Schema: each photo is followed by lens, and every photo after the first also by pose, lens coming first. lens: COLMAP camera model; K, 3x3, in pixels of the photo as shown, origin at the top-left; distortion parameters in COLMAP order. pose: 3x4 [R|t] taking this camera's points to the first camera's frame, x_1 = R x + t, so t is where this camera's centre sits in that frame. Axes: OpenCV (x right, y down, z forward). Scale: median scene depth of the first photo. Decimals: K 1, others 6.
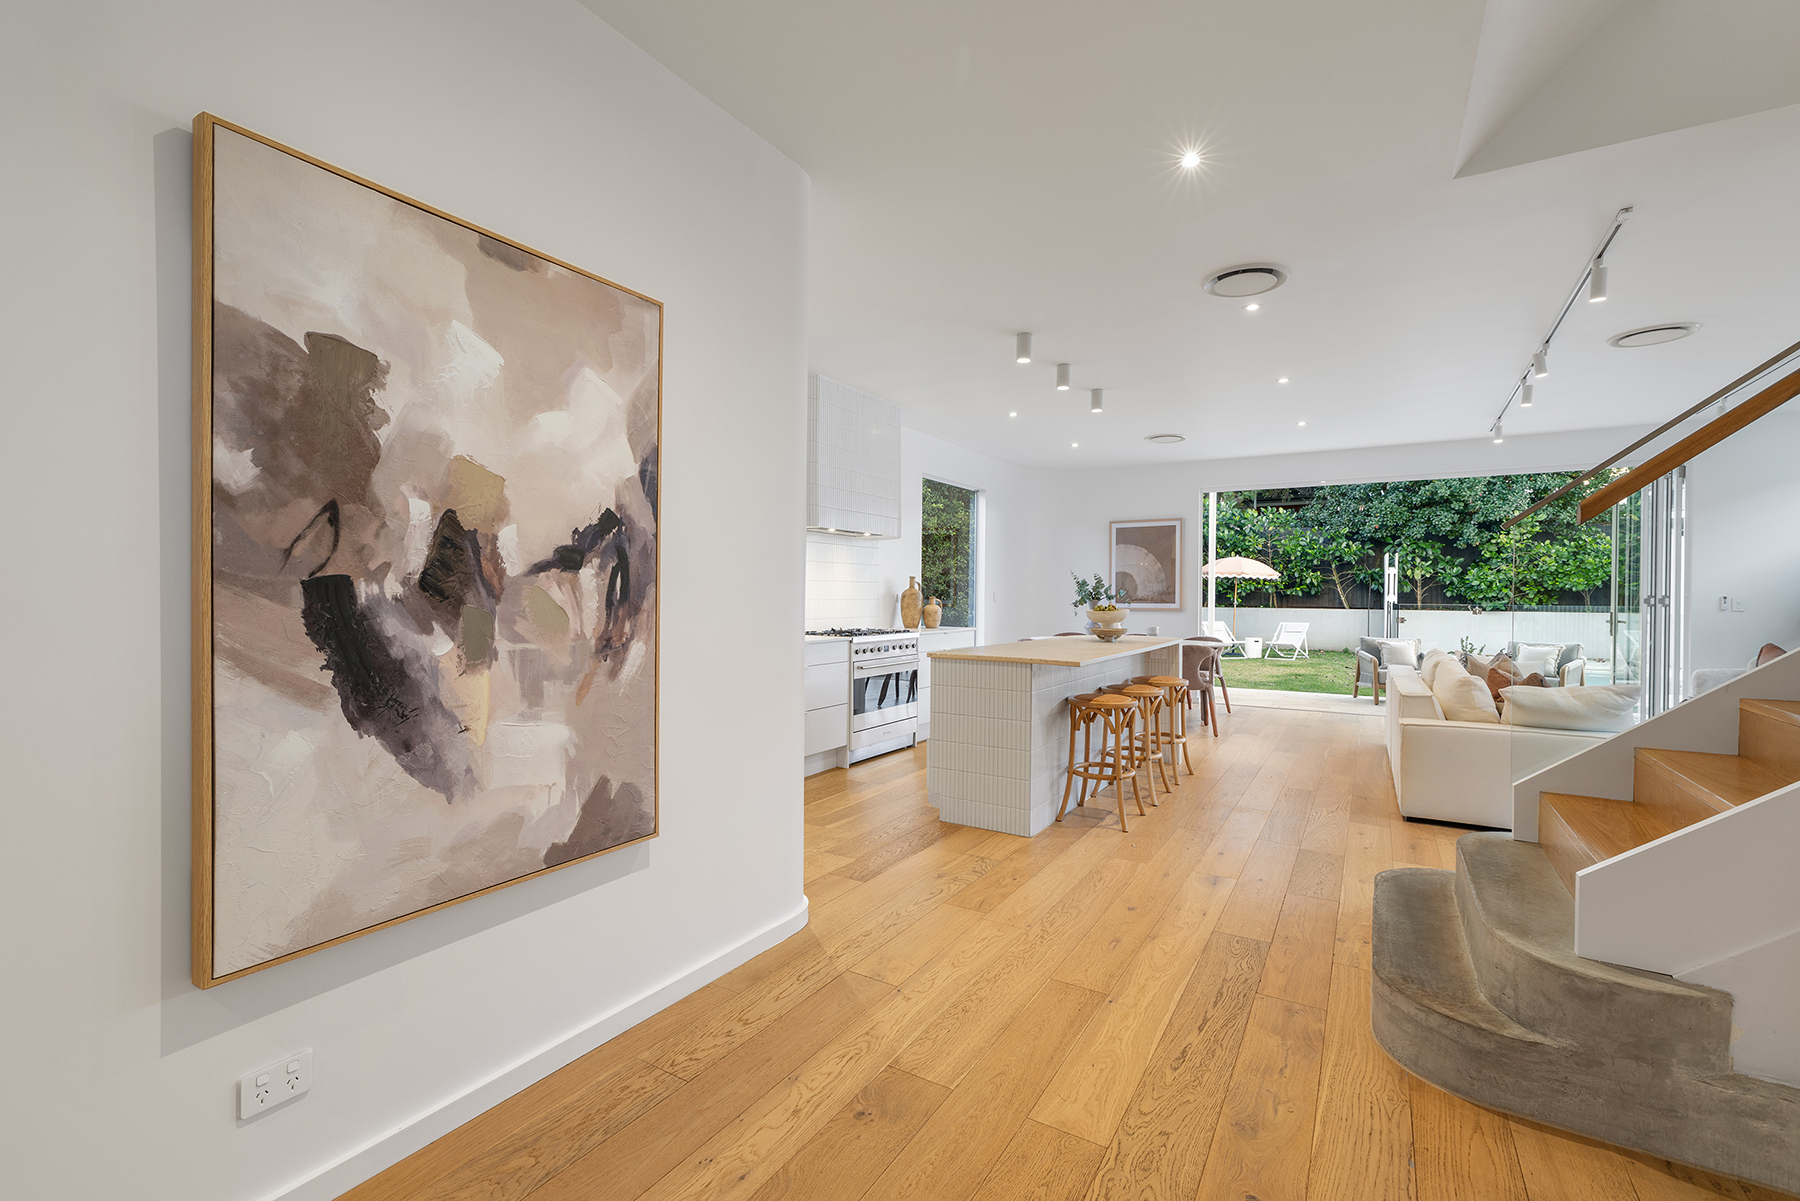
lens RADIAL K [[779.0, 0, 898.3], [0, 779.0, 598.3], [0, 0, 1]] dist [-0.000875, 0.000286]
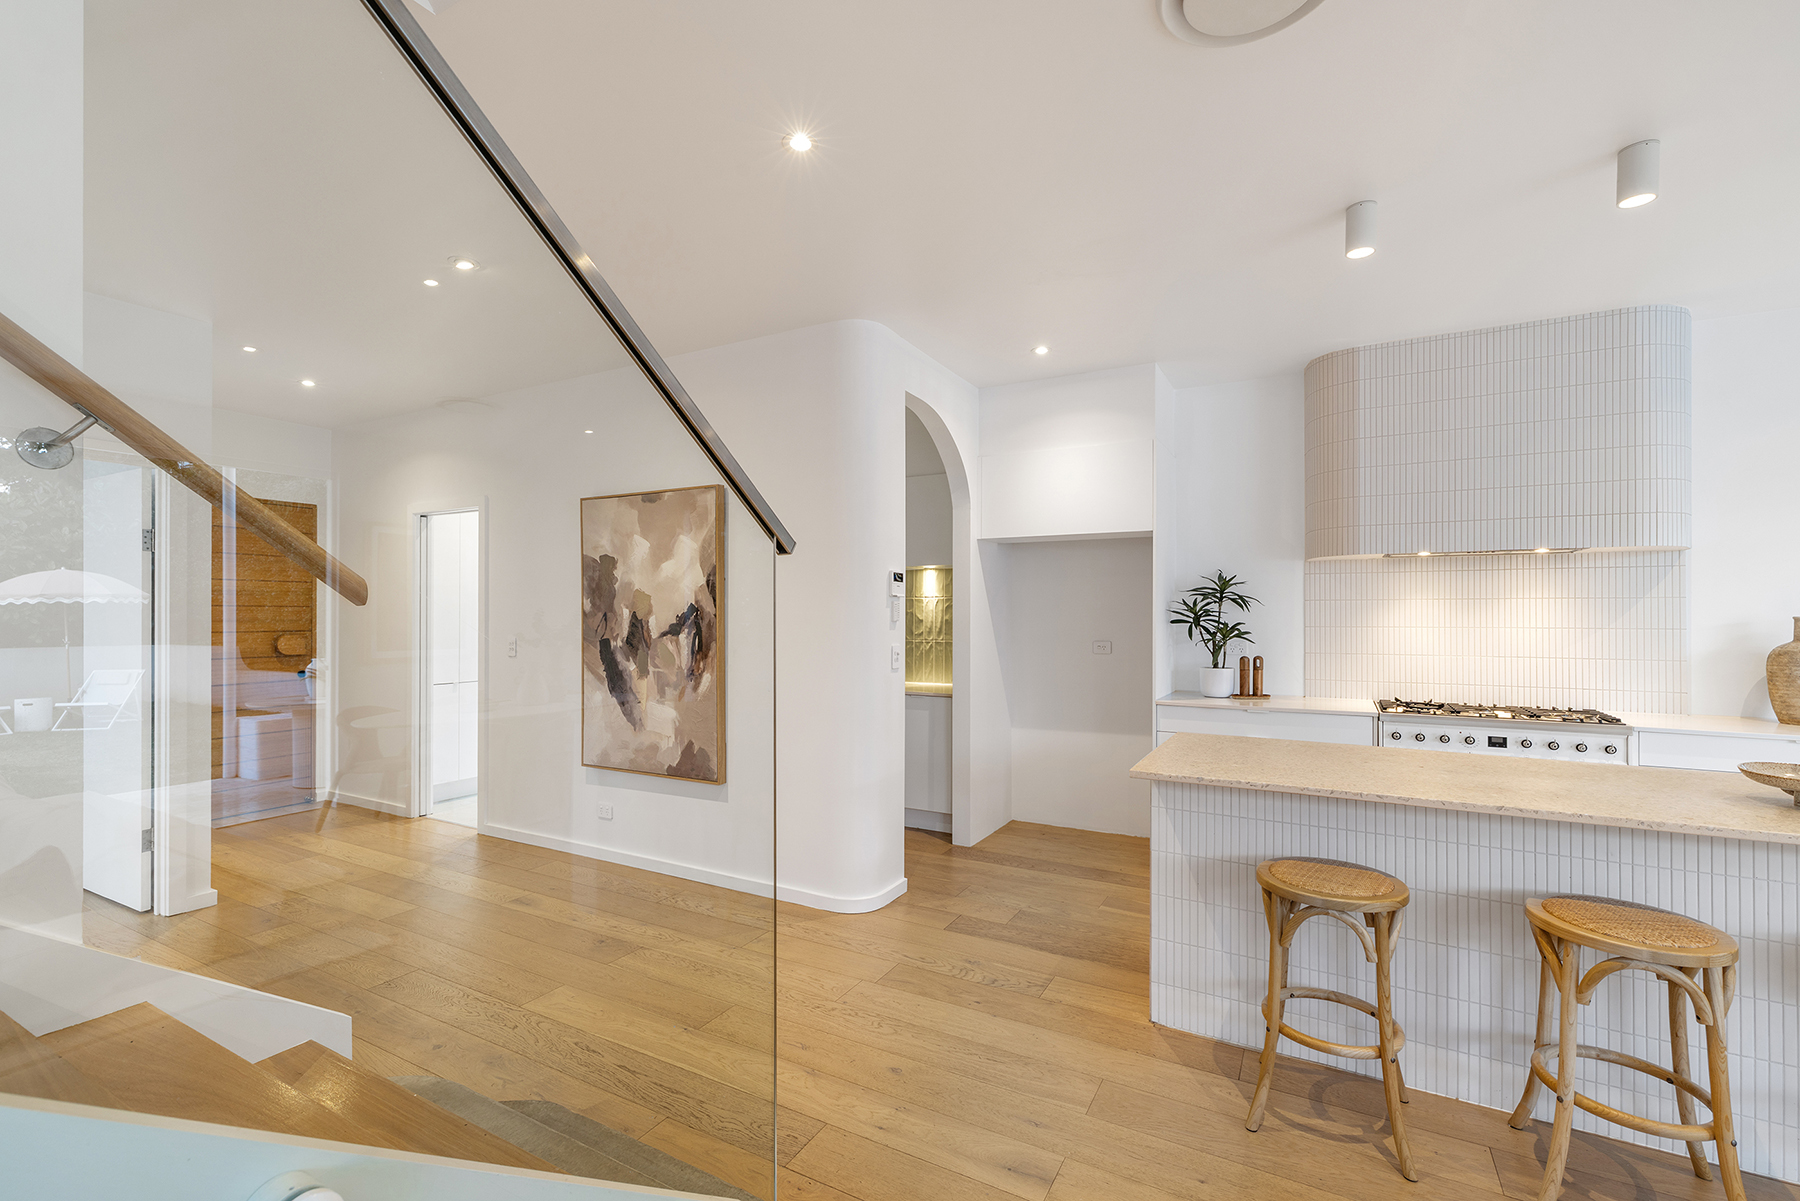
lens RADIAL K [[785.9, 0, 897.2], [0, 785.9, 611.9], [0, 0, 1]] dist [-0.000833, 0.000199]
pose [[0.042234, -0.008829, -0.999069, 0.572772], [-0.005970, 0.999941, -0.009089, -0.028035], [0.999090, 0.006348, 0.042179, 0.507943]]
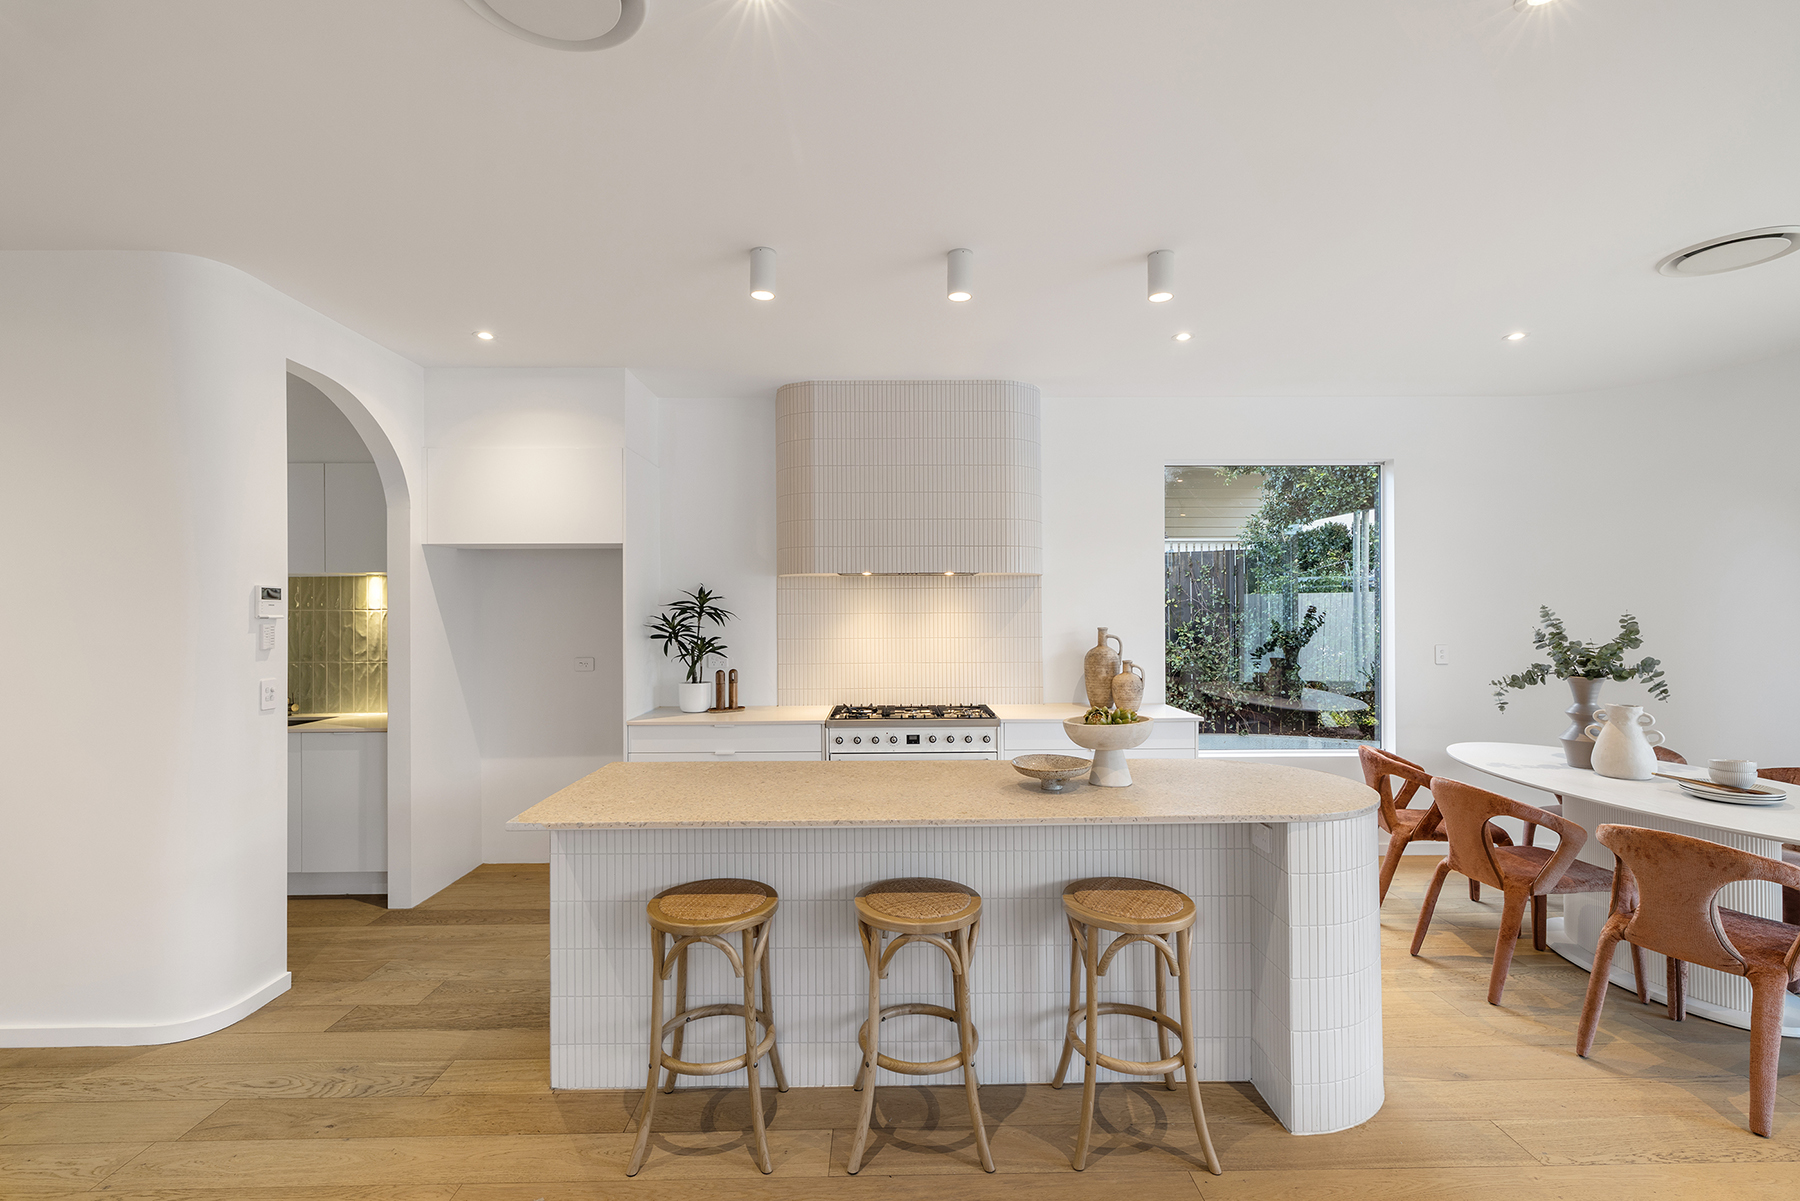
lens RADIAL K [[796.2, 0, 902.5], [0, 796.2, 607.0], [0, 0, 1]] dist [0.000969, 0.000777]
pose [[0.535679, -0.011242, -0.844347, 0.583009], [0.004529, 0.999935, -0.010440, -0.046908], [0.844410, 0.001768, 0.535695, 0.607402]]
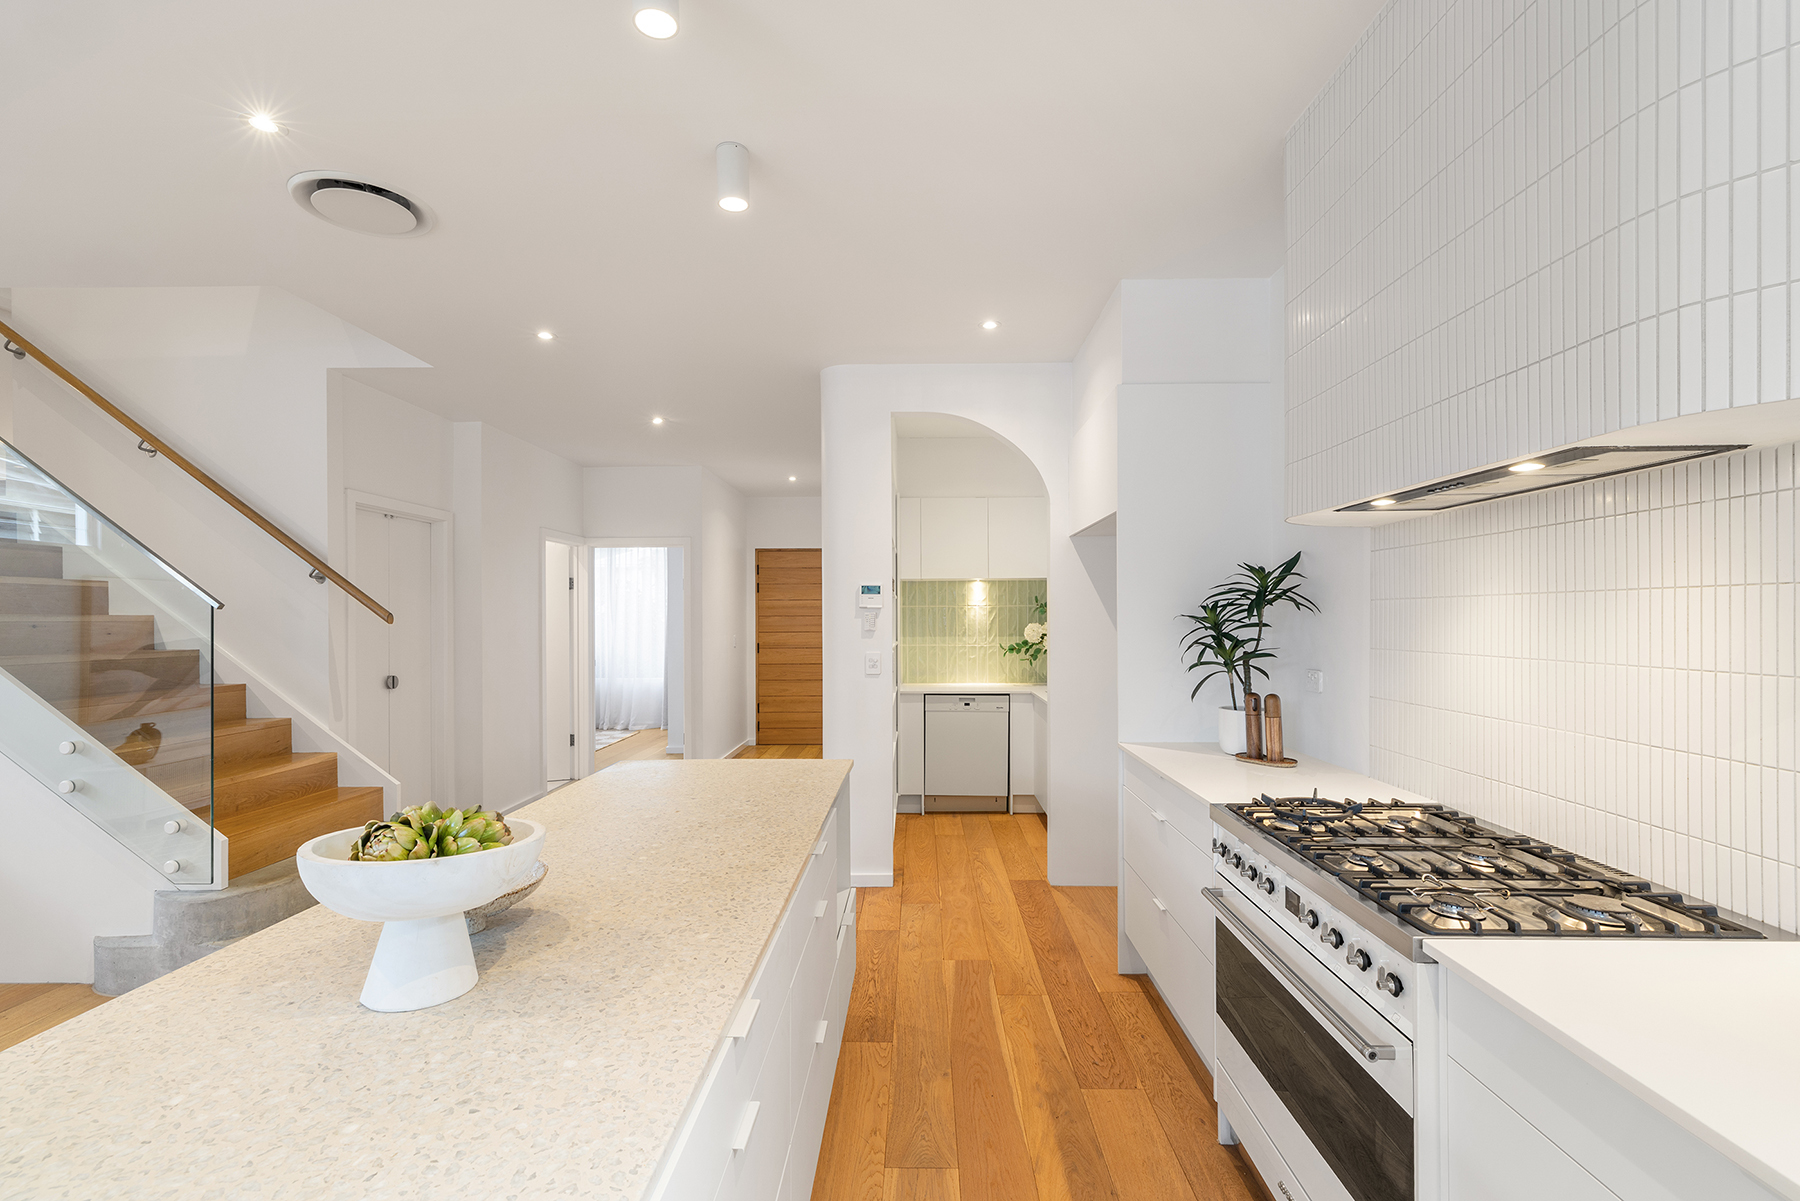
lens RADIAL K [[779.0, 0, 898.3], [0, 779.0, 598.3], [0, 0, 1]] dist [-0.000875, 0.000286]
pose [[-0.865452, -0.008775, -0.500915, 0.245809], [0.000890, 0.999818, -0.019053, -0.041825], [0.500991, -0.016936, -0.865287, 1.167407]]
